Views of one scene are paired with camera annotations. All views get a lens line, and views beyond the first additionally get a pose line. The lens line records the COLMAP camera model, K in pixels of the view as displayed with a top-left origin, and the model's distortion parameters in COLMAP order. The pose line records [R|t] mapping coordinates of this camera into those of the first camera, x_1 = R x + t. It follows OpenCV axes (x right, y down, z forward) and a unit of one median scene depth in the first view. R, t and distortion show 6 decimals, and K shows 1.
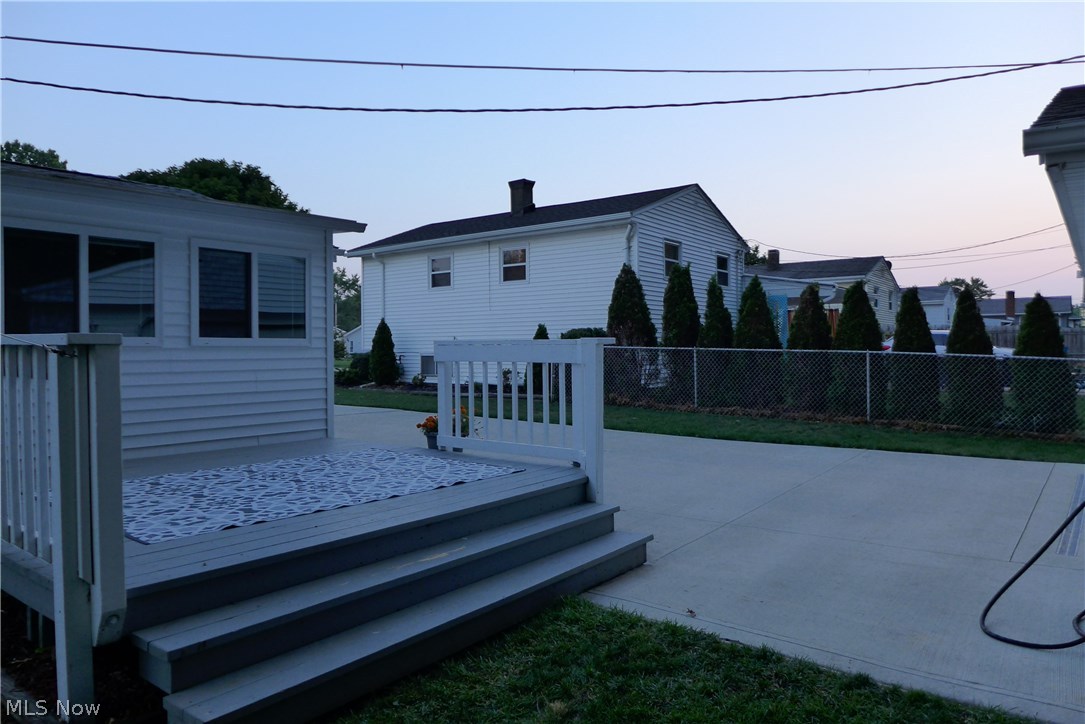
lens RADIAL K [[754.0, 0, 543.4], [0, 754.0, 355.5], [0, 0, 1]] dist [-0.049030, 0.022299]
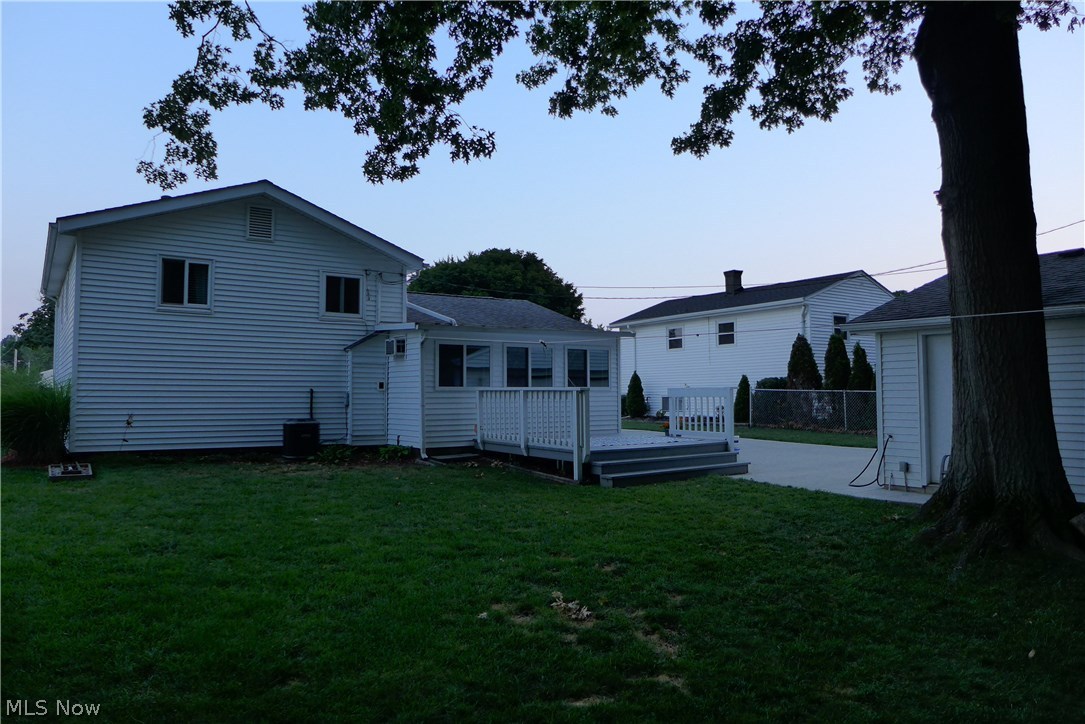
lens RADIAL K [[754.0, 0, 543.4], [0, 754.0, 355.5], [0, 0, 1]] dist [-0.049030, 0.022299]
pose [[0.950186, -0.018395, -0.311140, 0.079122], [0.000092, 0.998273, -0.058740, 0.006498], [0.311684, 0.055785, 0.948547, -0.487567]]
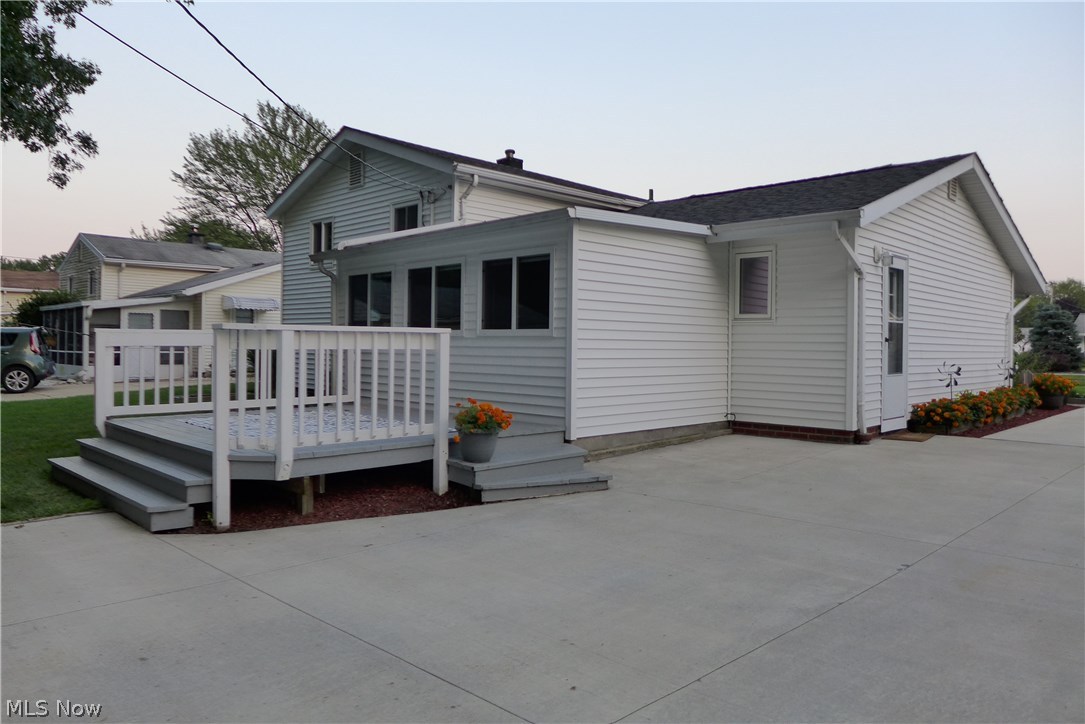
lens RADIAL K [[754.0, 0, 543.4], [0, 754.0, 355.5], [0, 0, 1]] dist [-0.049030, 0.022299]
pose [[-0.131605, 0.032485, -0.990770, 0.333443], [-0.003083, 0.999445, 0.033179, -0.009057], [0.991297, 0.007421, -0.131432, 0.505854]]
